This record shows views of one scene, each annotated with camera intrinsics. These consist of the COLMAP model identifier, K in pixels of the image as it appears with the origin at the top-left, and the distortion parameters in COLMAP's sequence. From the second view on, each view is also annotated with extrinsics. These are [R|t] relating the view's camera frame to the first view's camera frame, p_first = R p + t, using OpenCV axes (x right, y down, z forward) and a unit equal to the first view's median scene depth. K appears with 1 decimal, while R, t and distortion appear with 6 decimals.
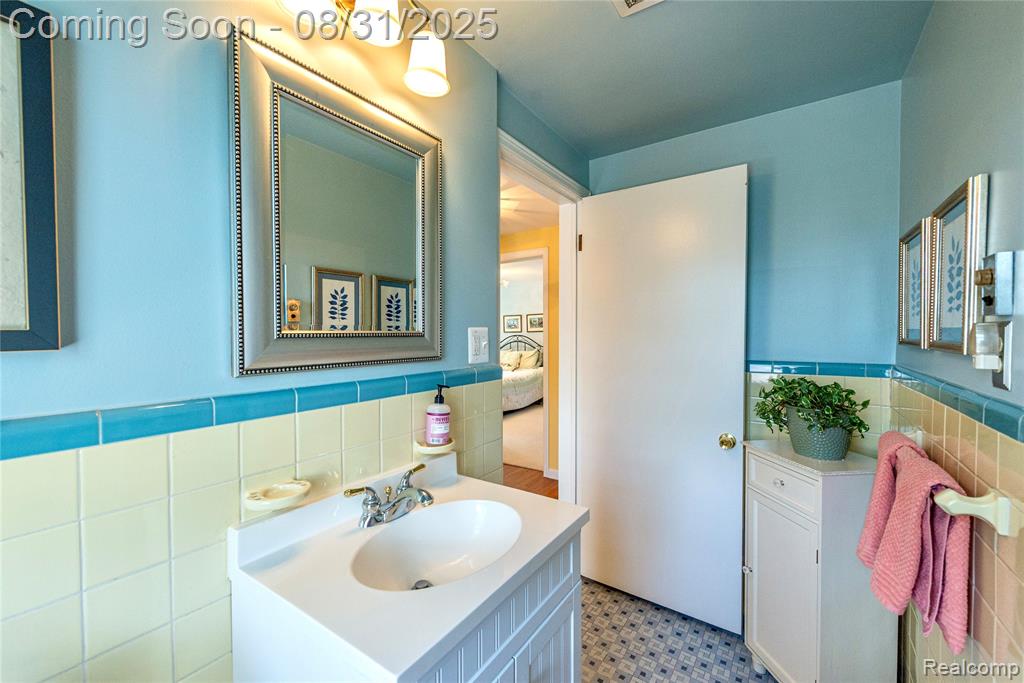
lens RADIAL K [[411.8, 0, 509.3], [0, 411.8, 341.9], [0, 0, 1]] dist [0.012407, -0.000076]
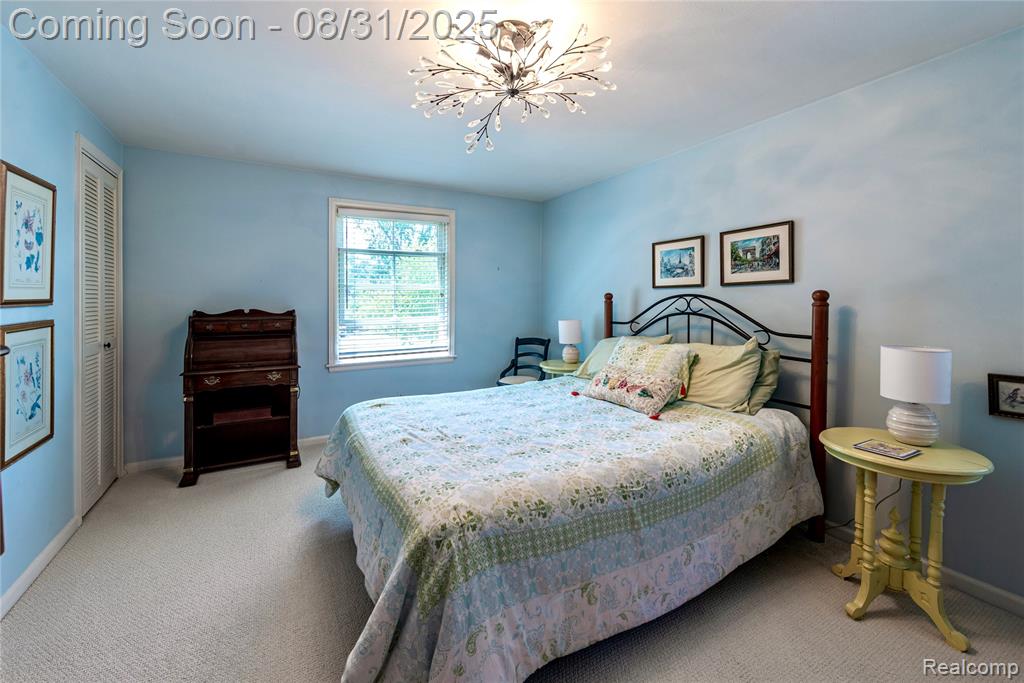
lens RADIAL K [[411.8, 0, 511.8], [0, 411.8, 307.0], [0, 0, 1]] dist [0.012407, -0.000076]
pose [[0.891468, 0.018477, -0.452707, 0.044366], [-0.017938, 0.999824, 0.005485, -0.005796], [0.452729, 0.003231, 0.891643, 0.639517]]
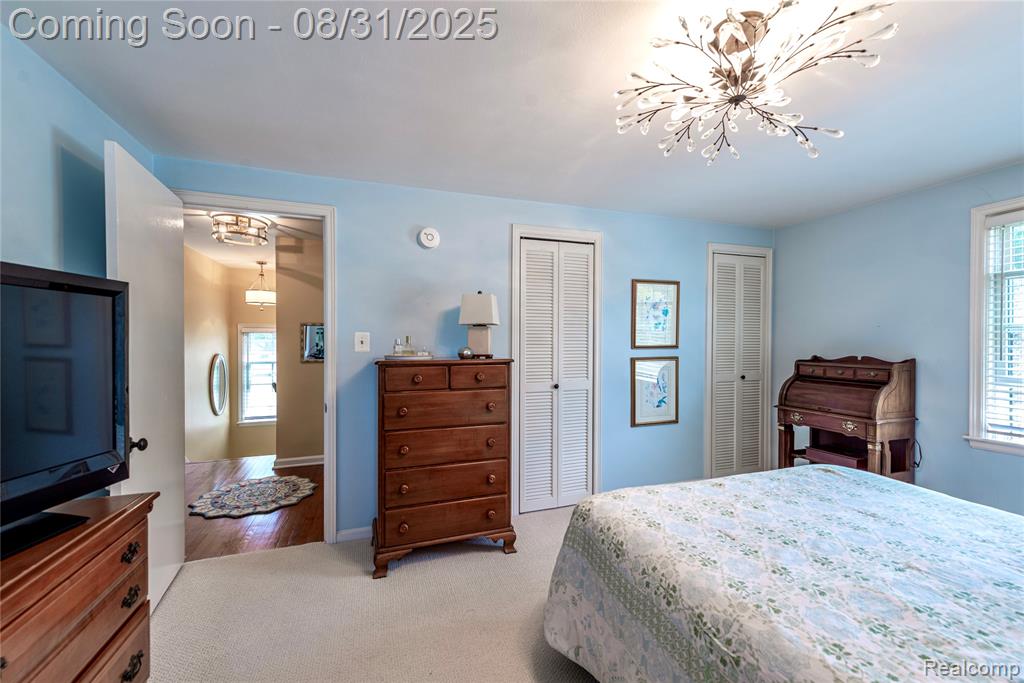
lens RADIAL K [[411.8, 0, 518.2], [0, 411.8, 341.6], [0, 0, 1]] dist [0.012407, -0.000076]
pose [[-0.582662, 0.003964, -0.812705, 0.139599], [-0.014187, 0.999786, 0.015048, -0.011882], [0.812591, 0.020298, -0.582481, 0.845820]]
